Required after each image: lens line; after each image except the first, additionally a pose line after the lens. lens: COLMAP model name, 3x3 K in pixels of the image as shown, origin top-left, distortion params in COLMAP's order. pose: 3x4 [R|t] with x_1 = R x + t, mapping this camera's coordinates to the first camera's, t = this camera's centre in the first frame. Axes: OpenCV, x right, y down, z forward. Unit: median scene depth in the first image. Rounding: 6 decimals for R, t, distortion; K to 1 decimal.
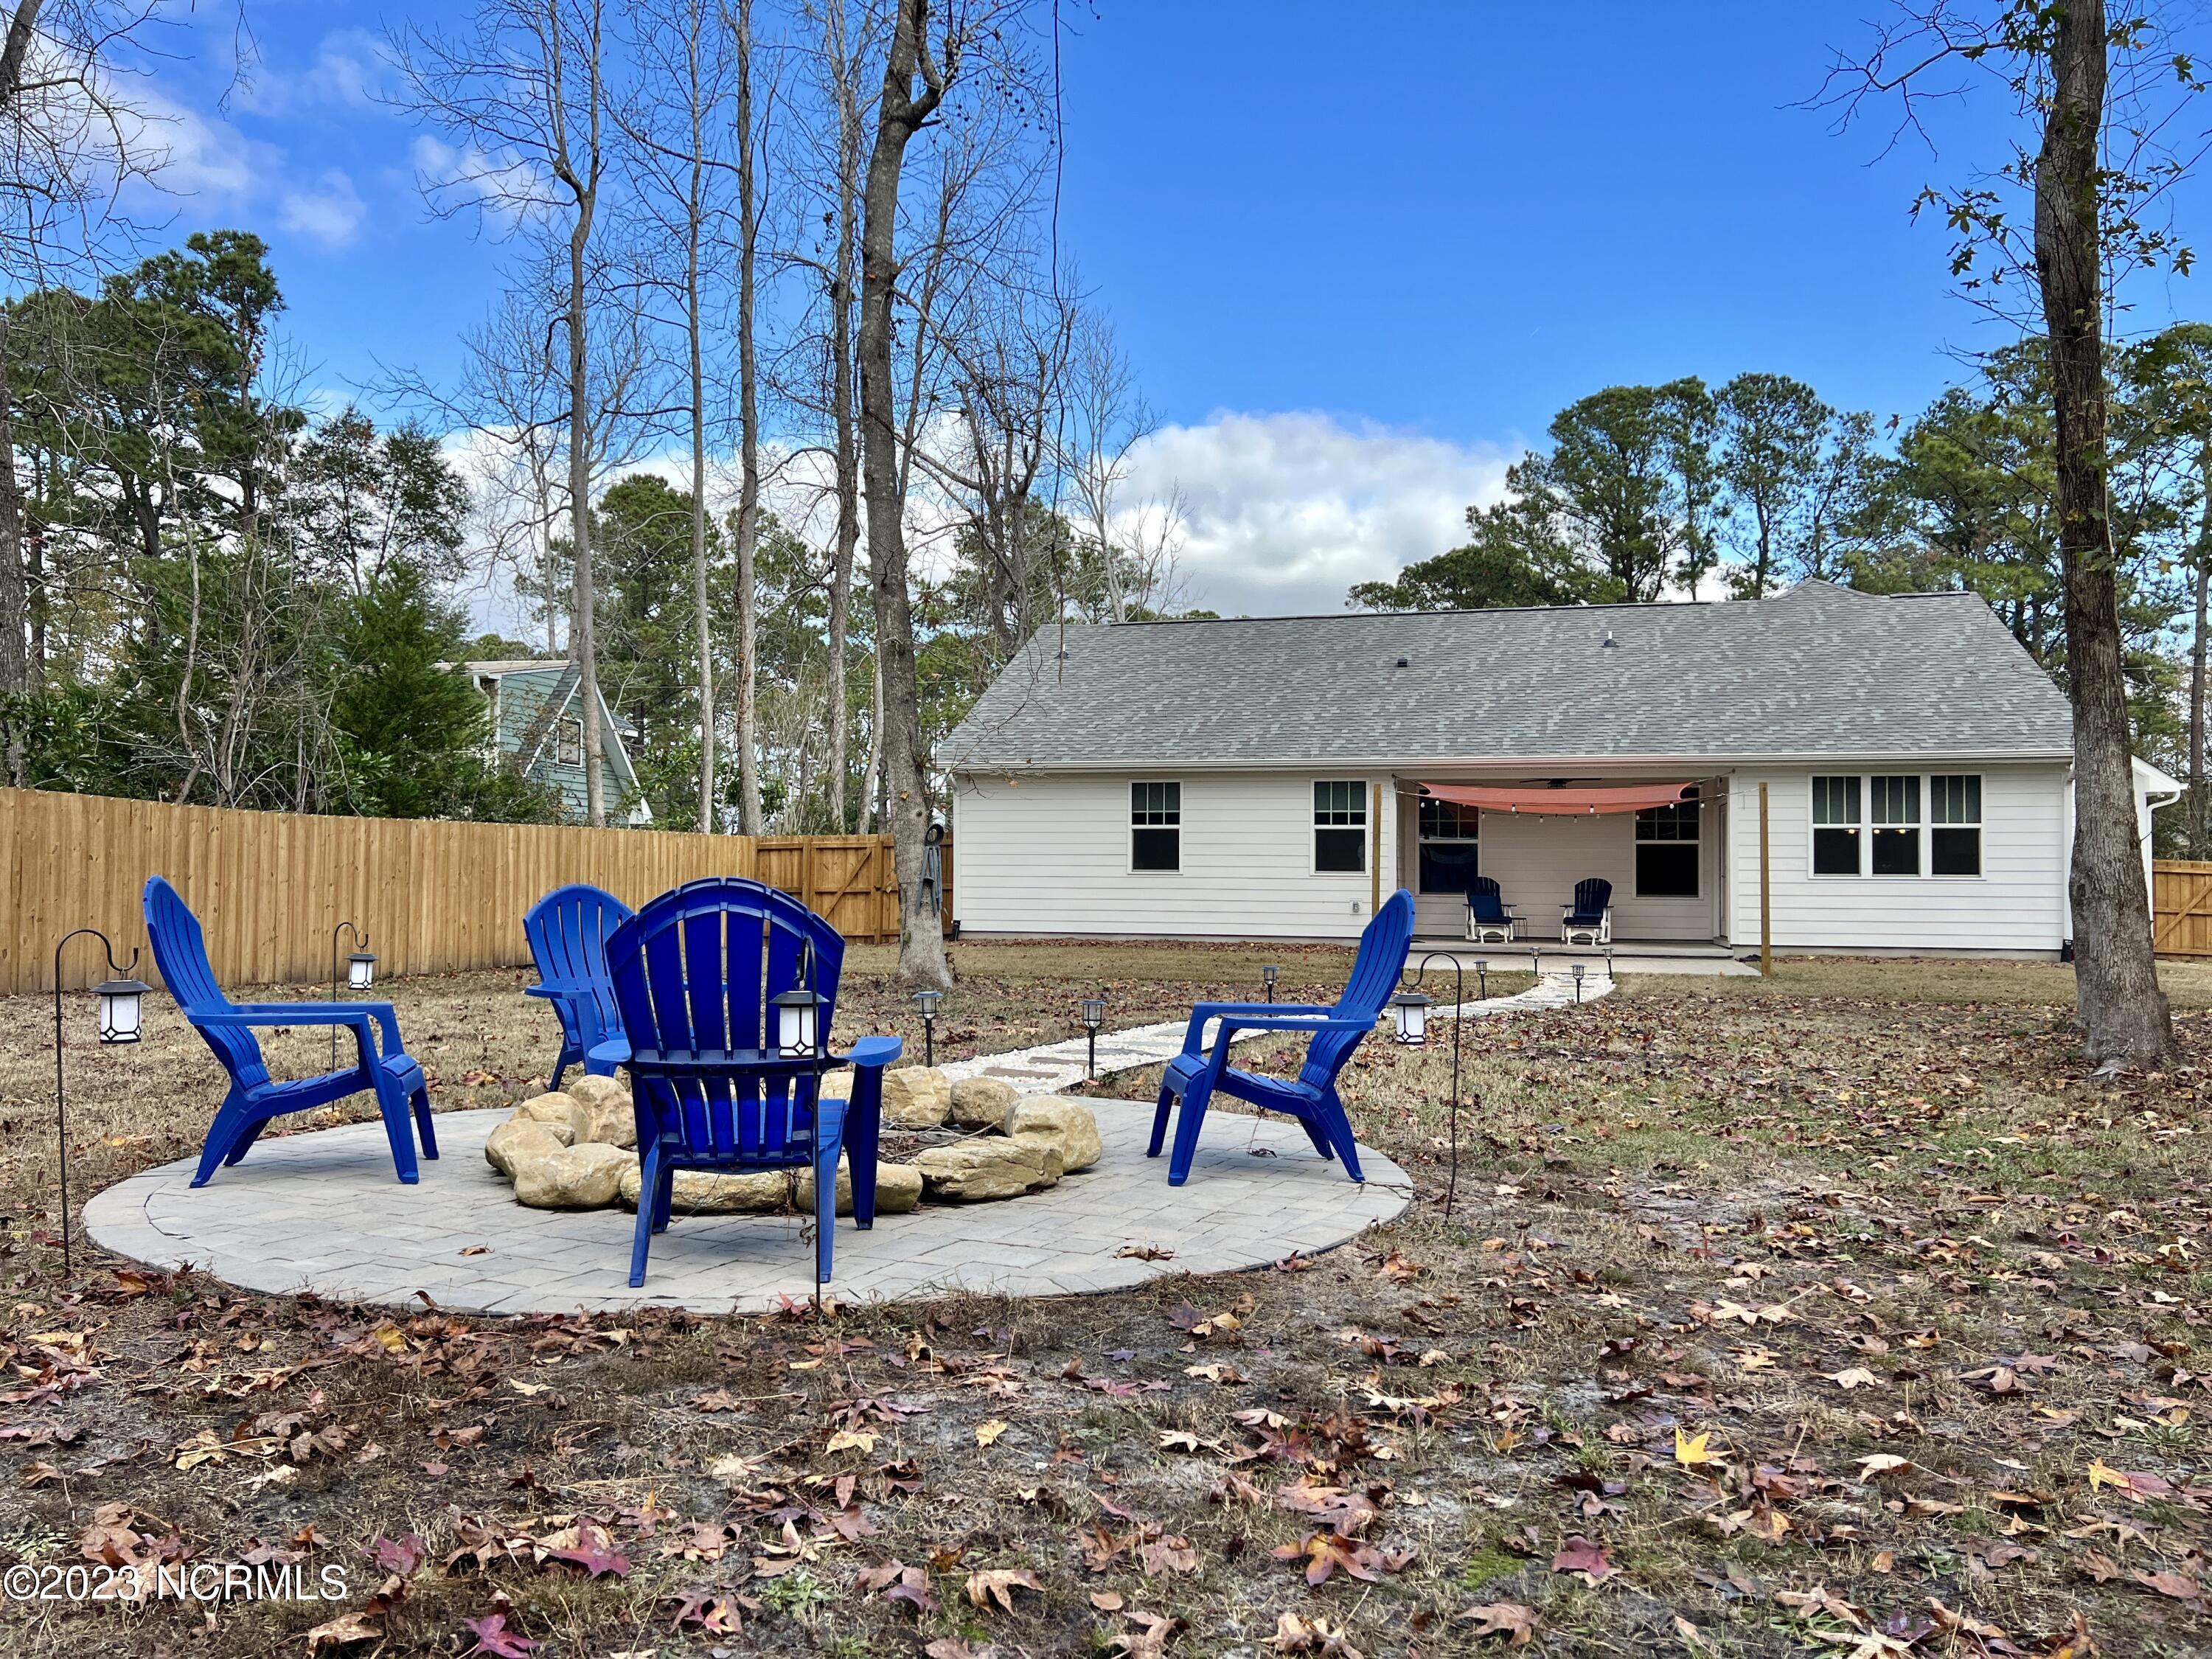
lens RADIAL K [[1645.7, 0, 1101.4], [0, 1645.7, 833.0], [0, 0, 1]] dist [0.114669, -0.244421]
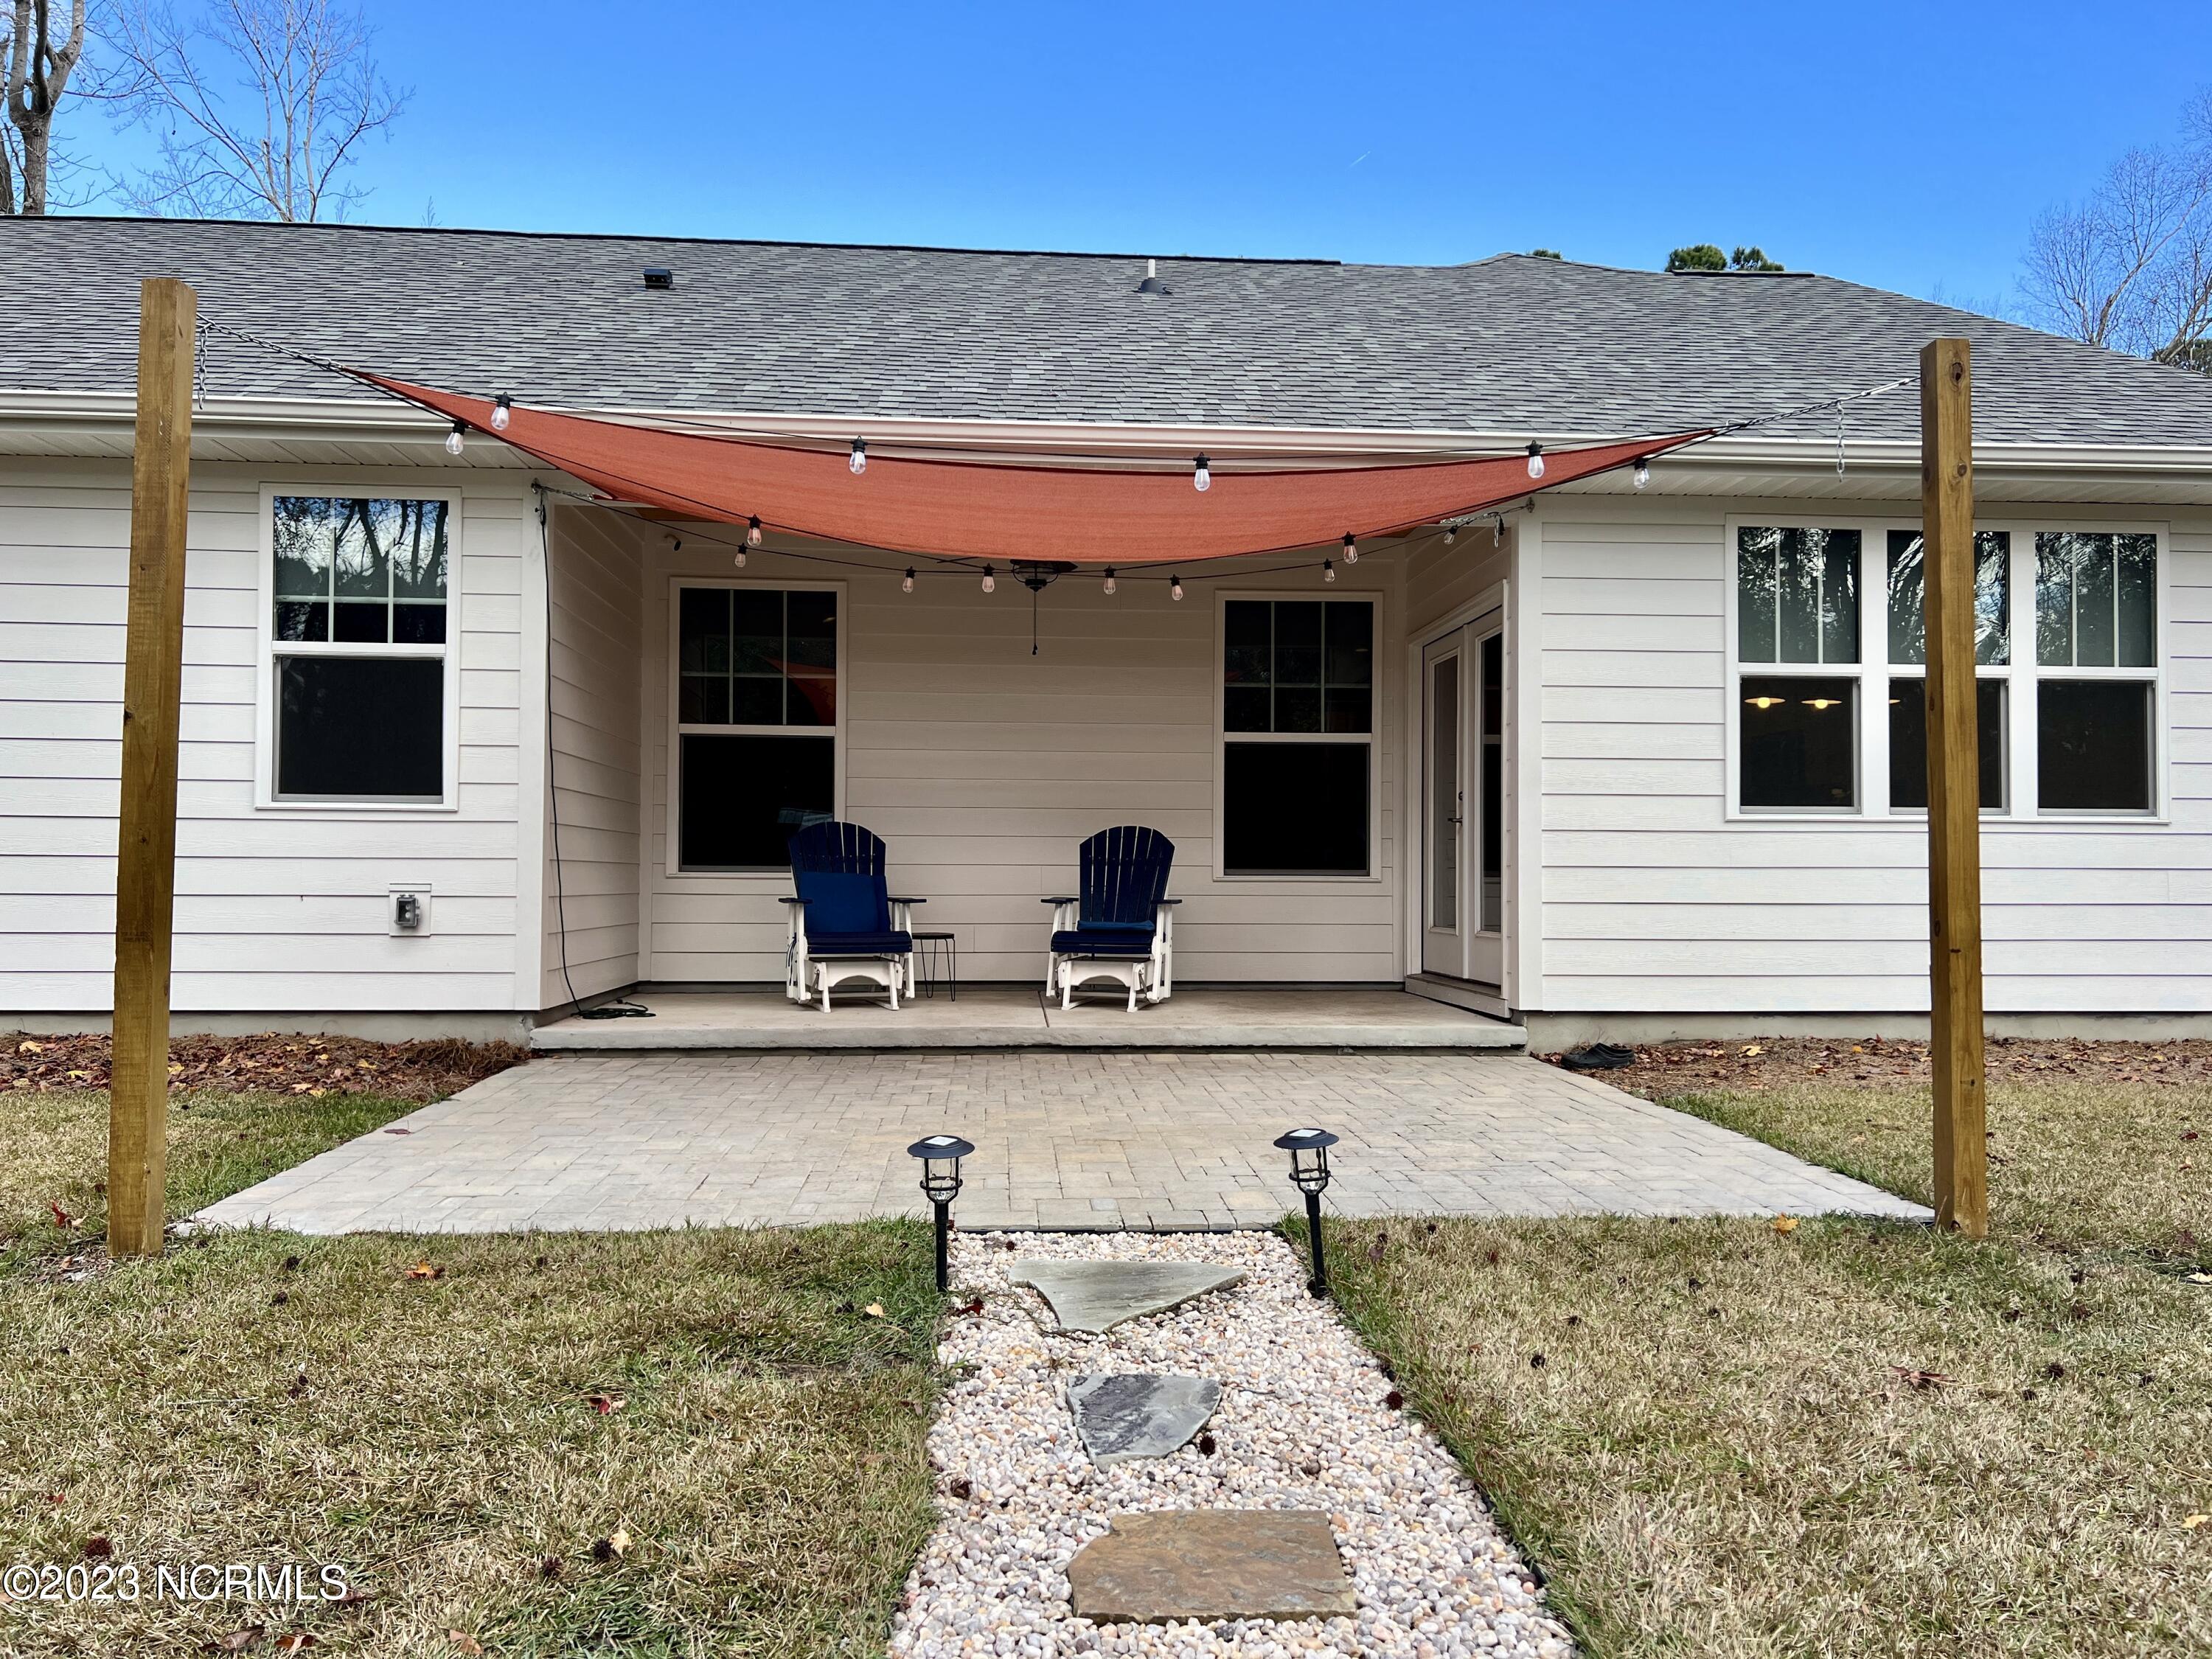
lens RADIAL K [[1647.2, 0, 1095.3], [0, 1647.2, 837.1], [0, 0, 1]] dist [0.068032, -0.084666]
pose [[0.950726, 0.005150, 0.309988, 0.163160], [-0.007885, 0.999940, 0.007571, 0.025333], [-0.309931, -0.009642, 0.950710, 0.606388]]
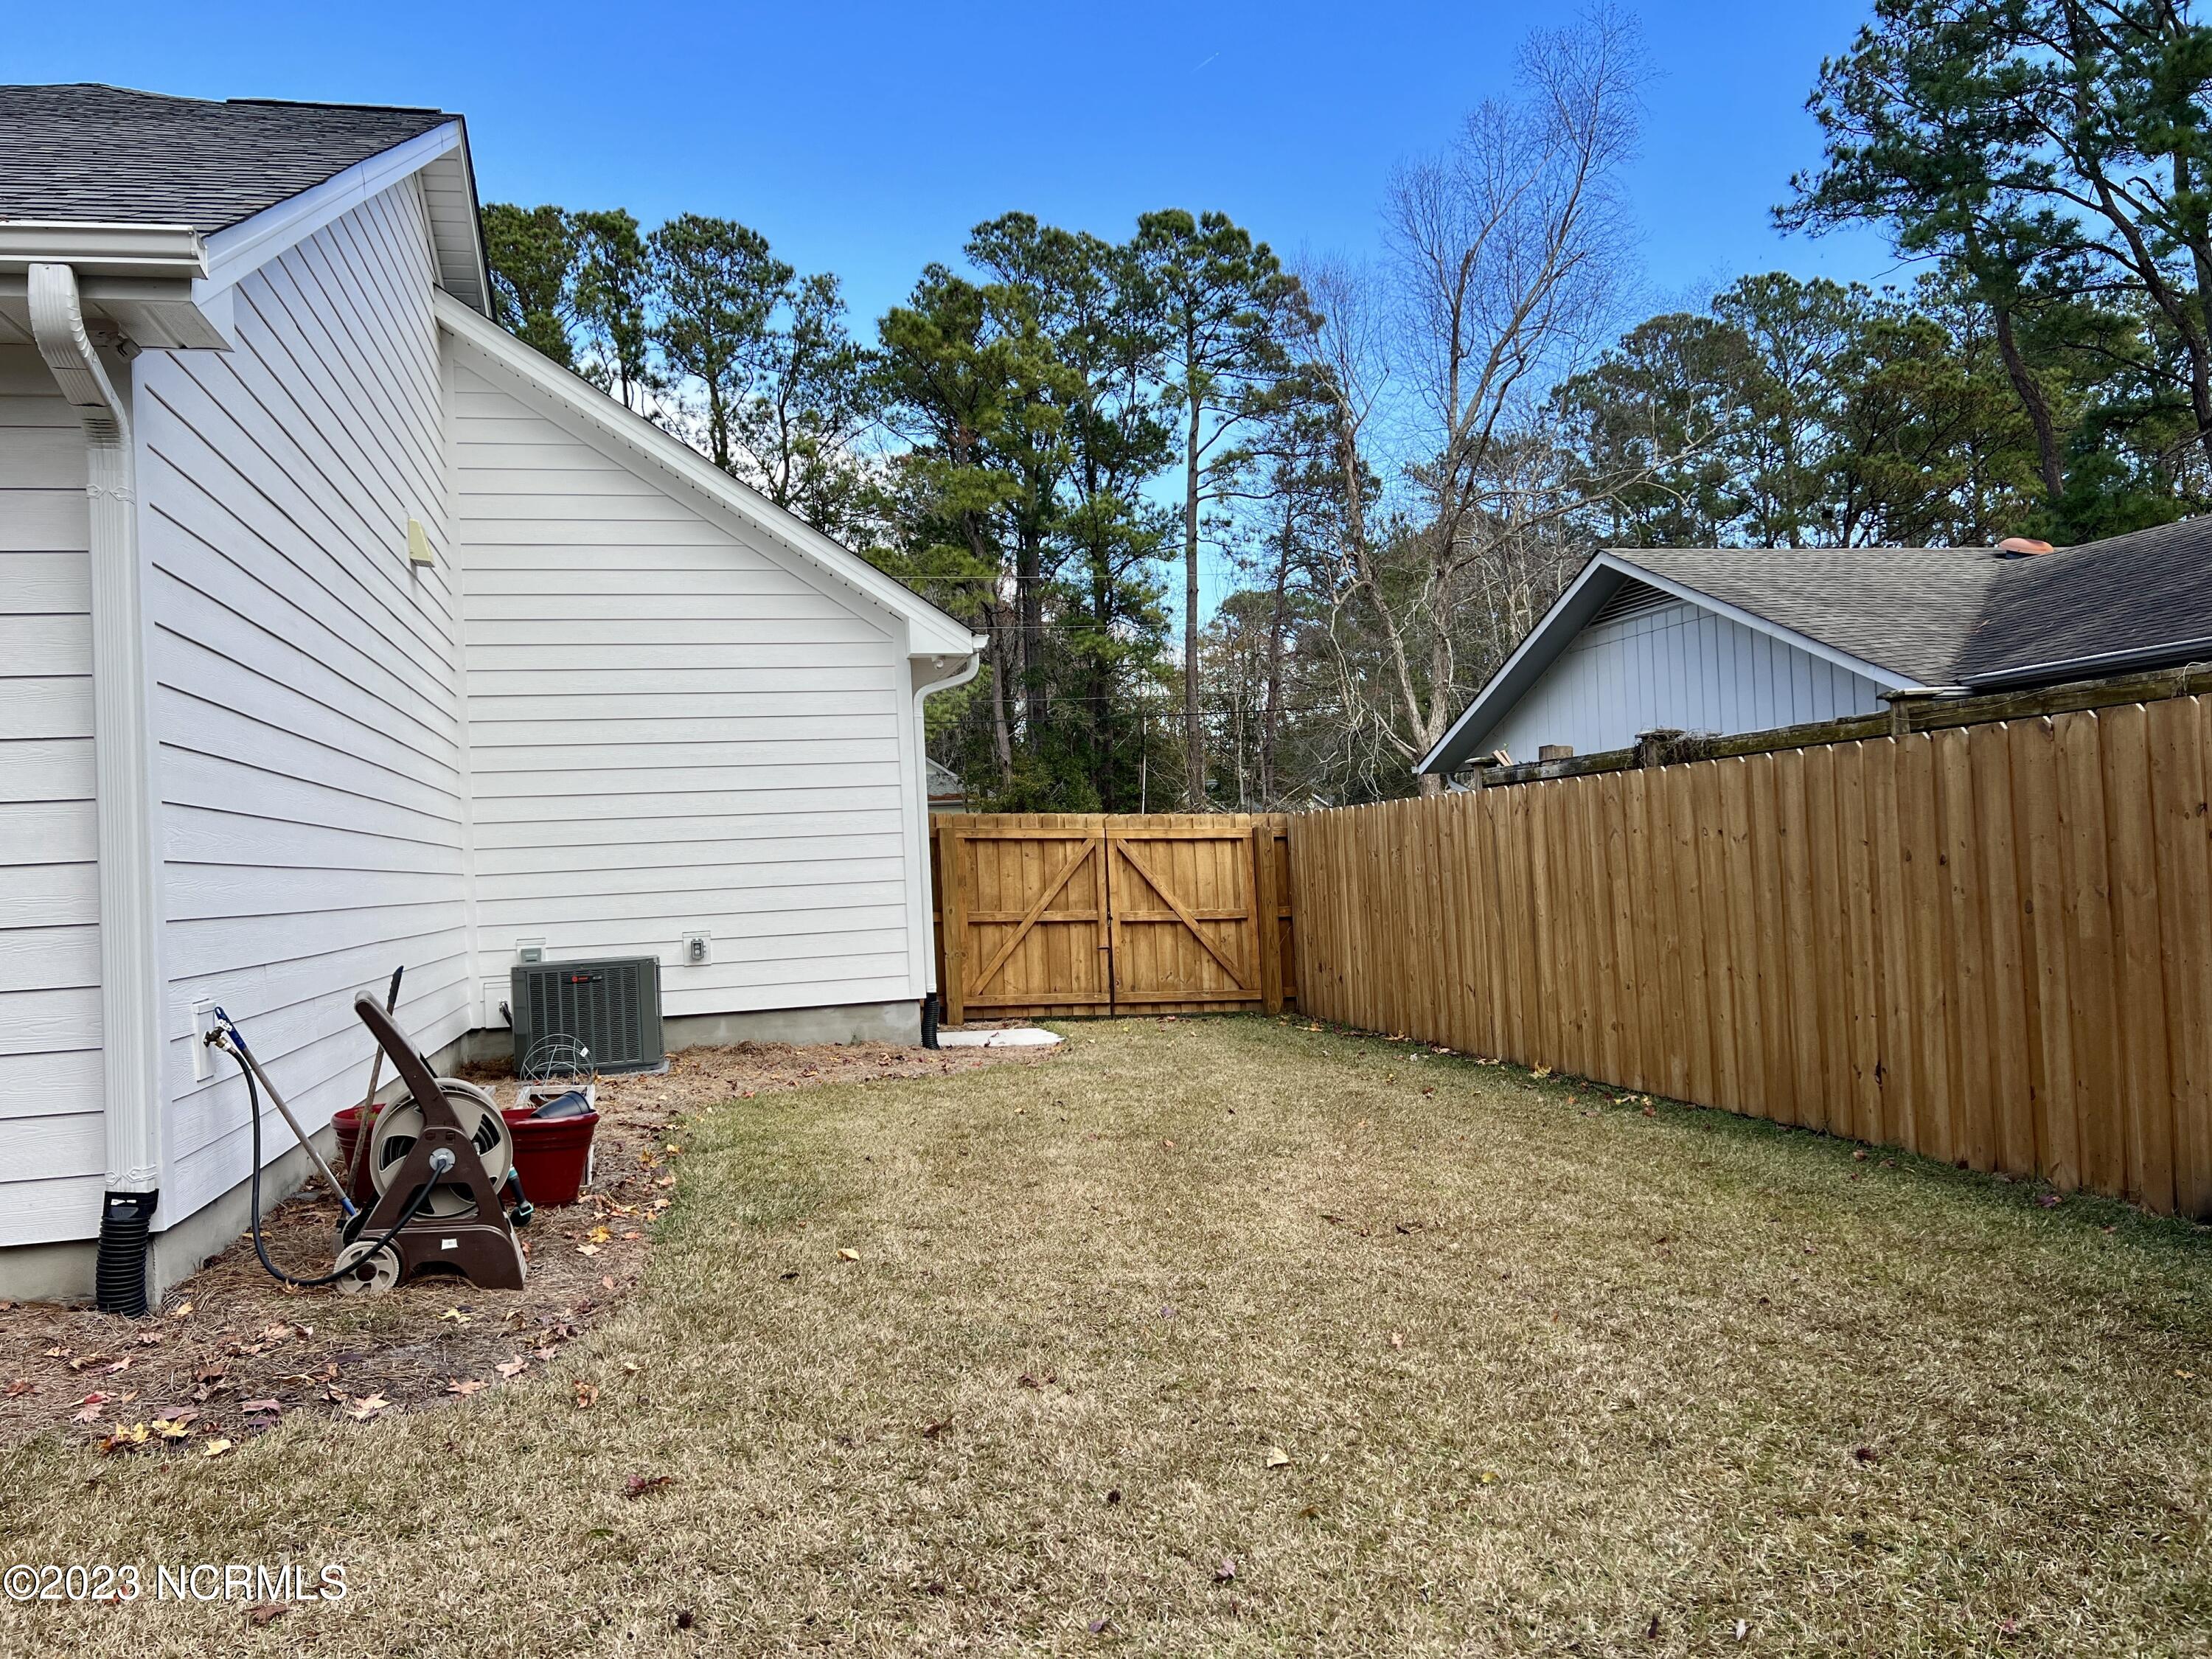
lens RADIAL K [[1647.2, 0, 1095.3], [0, 1647.2, 837.1], [0, 0, 1]] dist [0.068032, -0.084666]
pose [[0.880991, -0.041392, 0.471319, 0.482733], [0.037119, 0.999142, 0.018362, 0.017294], [-0.471675, 0.001318, 0.881771, 0.625262]]
